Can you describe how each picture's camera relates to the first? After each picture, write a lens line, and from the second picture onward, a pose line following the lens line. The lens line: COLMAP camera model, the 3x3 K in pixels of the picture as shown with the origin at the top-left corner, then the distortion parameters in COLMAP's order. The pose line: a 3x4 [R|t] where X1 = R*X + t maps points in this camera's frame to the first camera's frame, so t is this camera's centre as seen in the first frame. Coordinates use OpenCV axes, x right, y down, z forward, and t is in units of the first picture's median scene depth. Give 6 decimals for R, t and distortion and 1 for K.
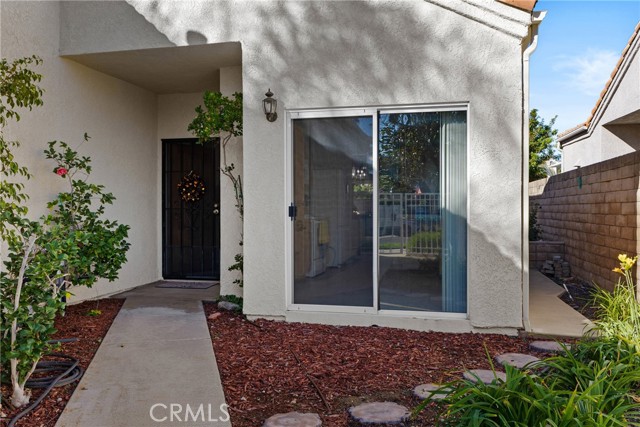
lens RADIAL K [[540.3, 0, 320.7], [0, 540.3, 211.7], [0, 0, 1]] dist [0.008792, -0.004124]
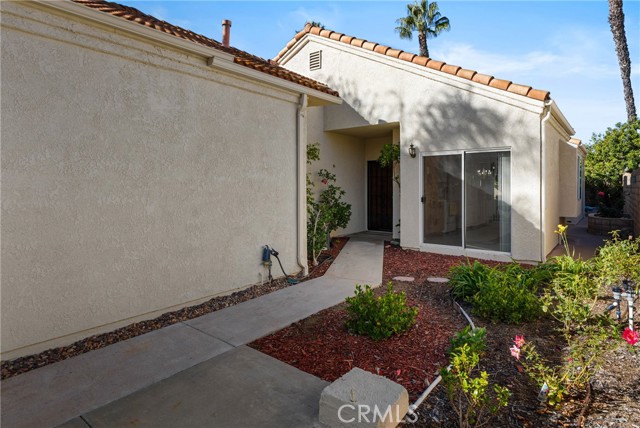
lens RADIAL K [[363.5, 0, 315.5], [0, 363.5, 188.2], [0, 0, 1]] dist [0.001741, 0.000178]
pose [[0.901109, -0.000529, -0.433593, 0.184110], [-0.002948, 0.999969, -0.007346, -0.034079], [0.433583, 0.007898, 0.901079, -0.471647]]
